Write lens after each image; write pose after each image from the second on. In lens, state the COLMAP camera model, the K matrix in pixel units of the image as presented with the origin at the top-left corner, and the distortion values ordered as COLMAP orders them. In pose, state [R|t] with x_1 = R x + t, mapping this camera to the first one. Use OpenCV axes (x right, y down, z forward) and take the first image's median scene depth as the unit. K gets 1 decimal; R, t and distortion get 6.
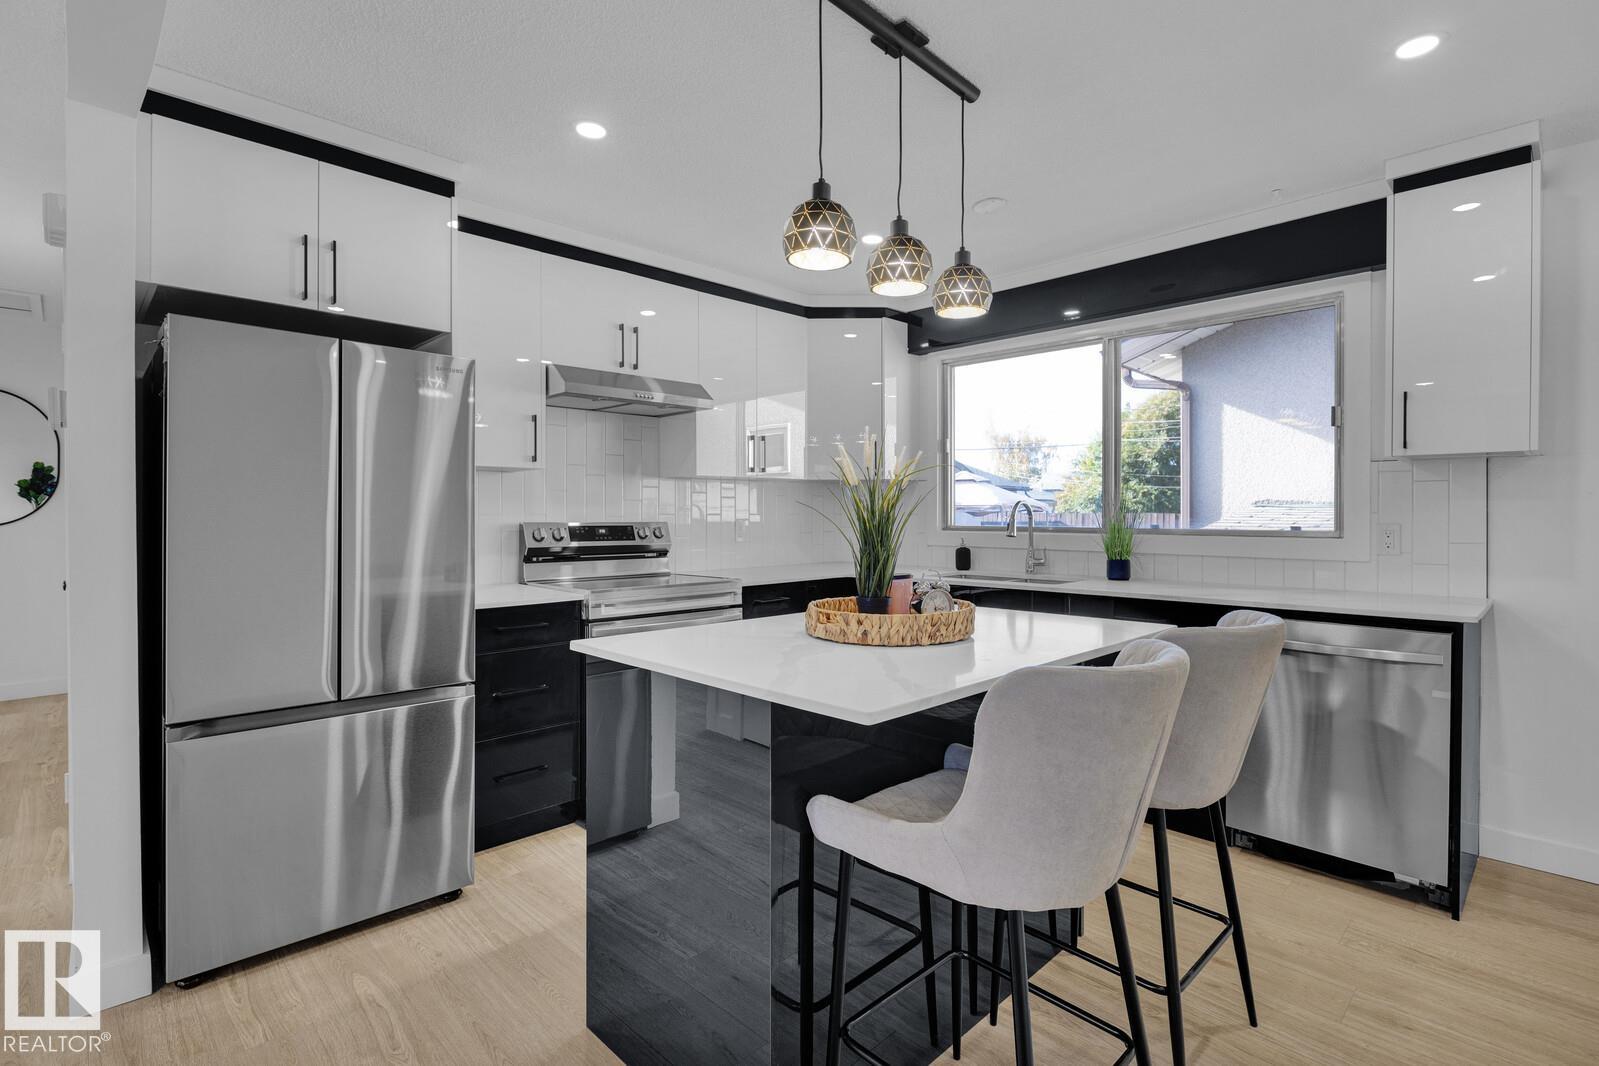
lens RADIAL K [[778.4, 0, 799.5], [0, 778.4, 533.0], [0, 0, 1]] dist [-0.005260, -0.000656]
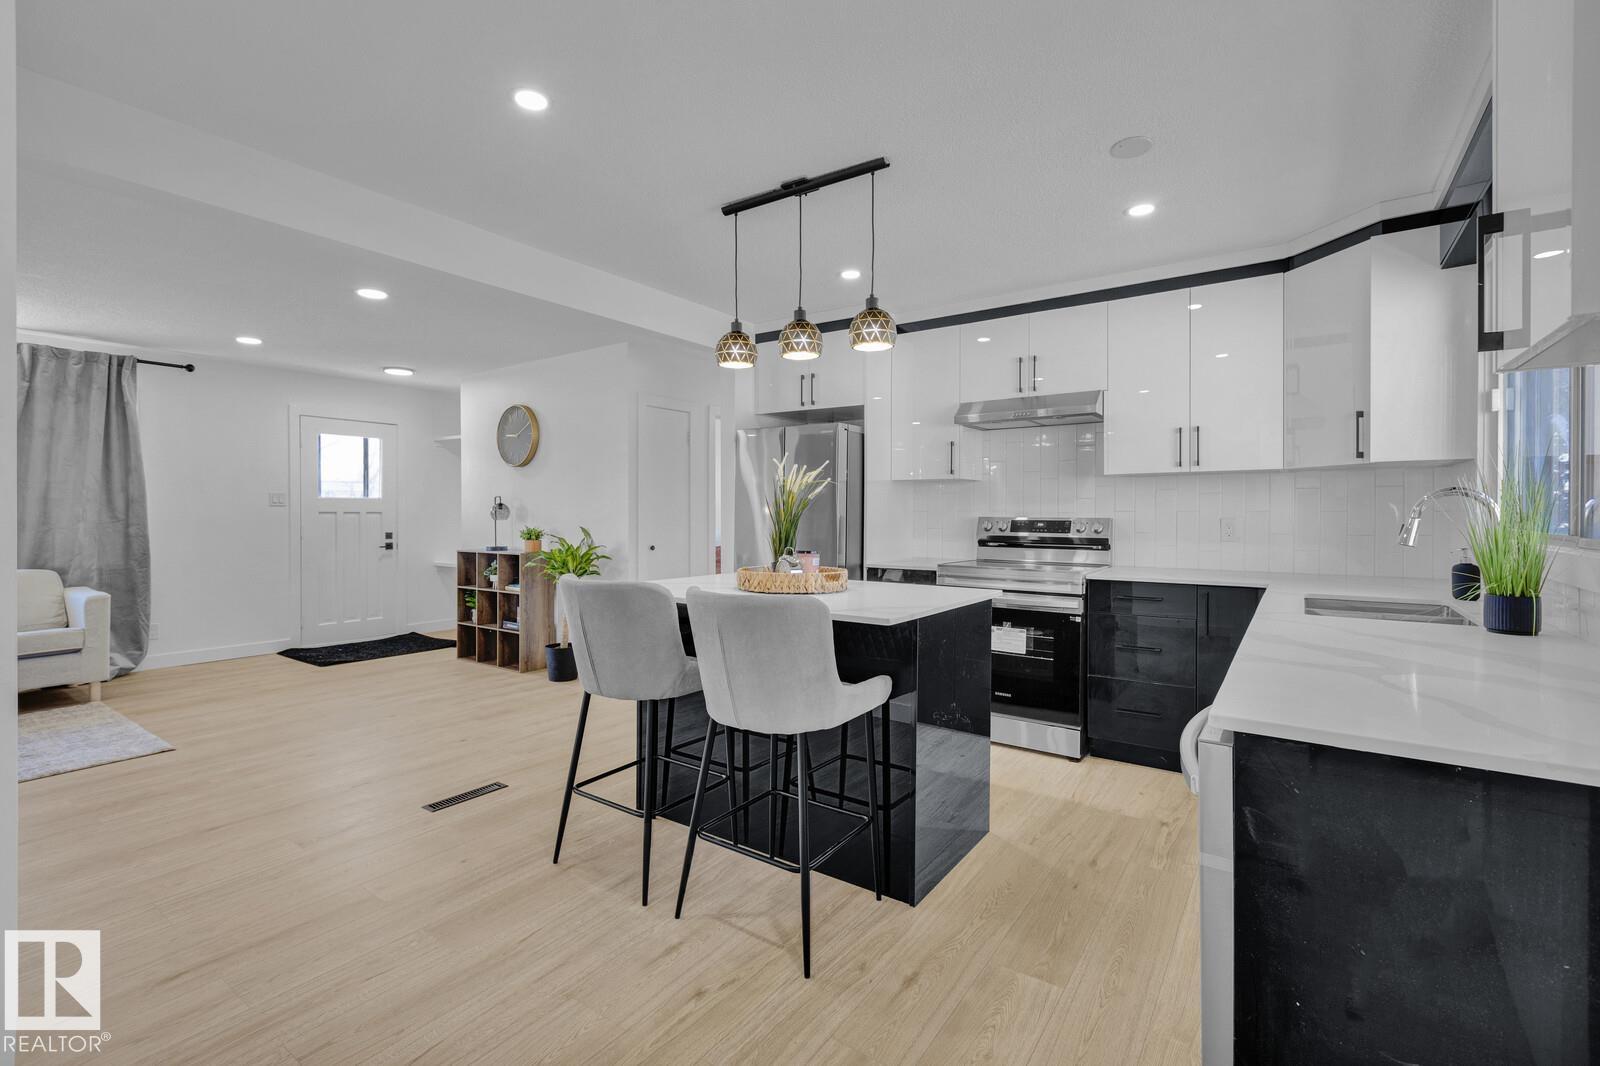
lens RADIAL K [[710.9, 0, 799.6], [0, 710.9, 524.9], [0, 0, 1]] dist [0.002558, 0.000350]
pose [[0.154117, 0.022508, -0.987796, 1.104754], [-0.024731, 0.999515, 0.018917, -0.018958], [0.987743, 0.021514, 0.154599, 0.632072]]
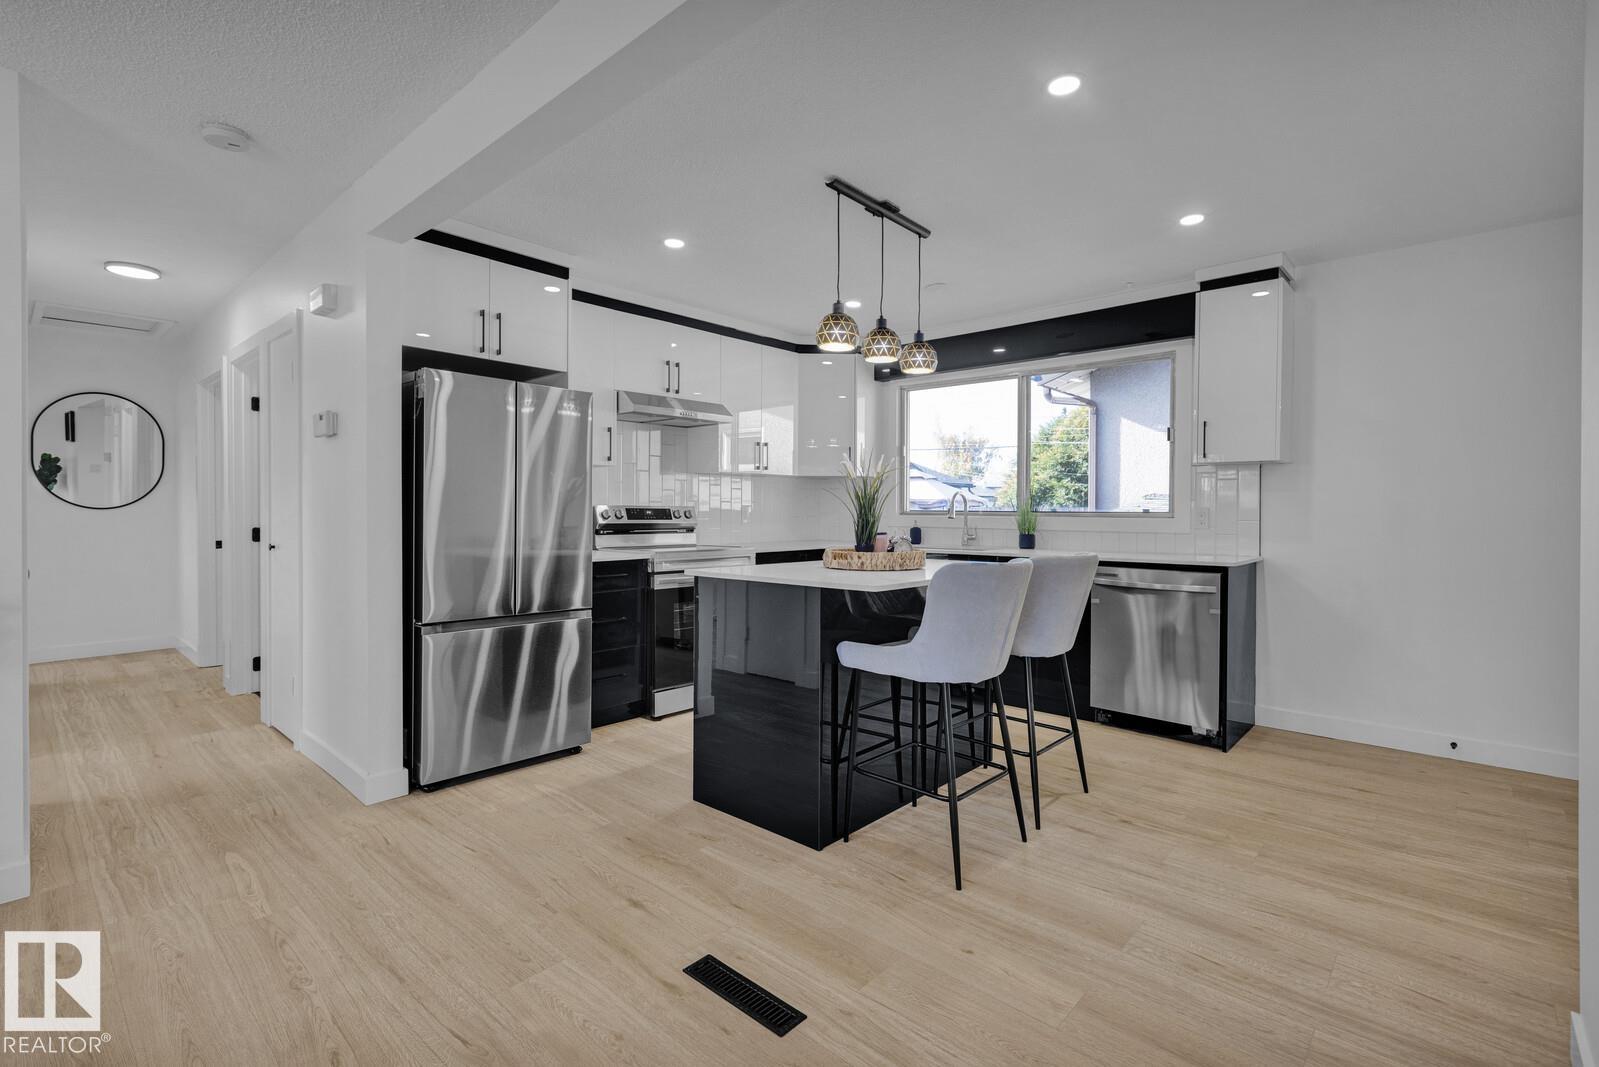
lens RADIAL K [[736.4, 0, 762.8], [0, 736.4, 521.4], [0, 0, 1]] dist [0.004200, 0.000419]
pose [[0.999941, 0.007506, 0.007825, -0.091481], [-0.007452, 0.999949, -0.006859, 0.028814], [-0.007876, 0.006800, 0.999946, -0.386485]]
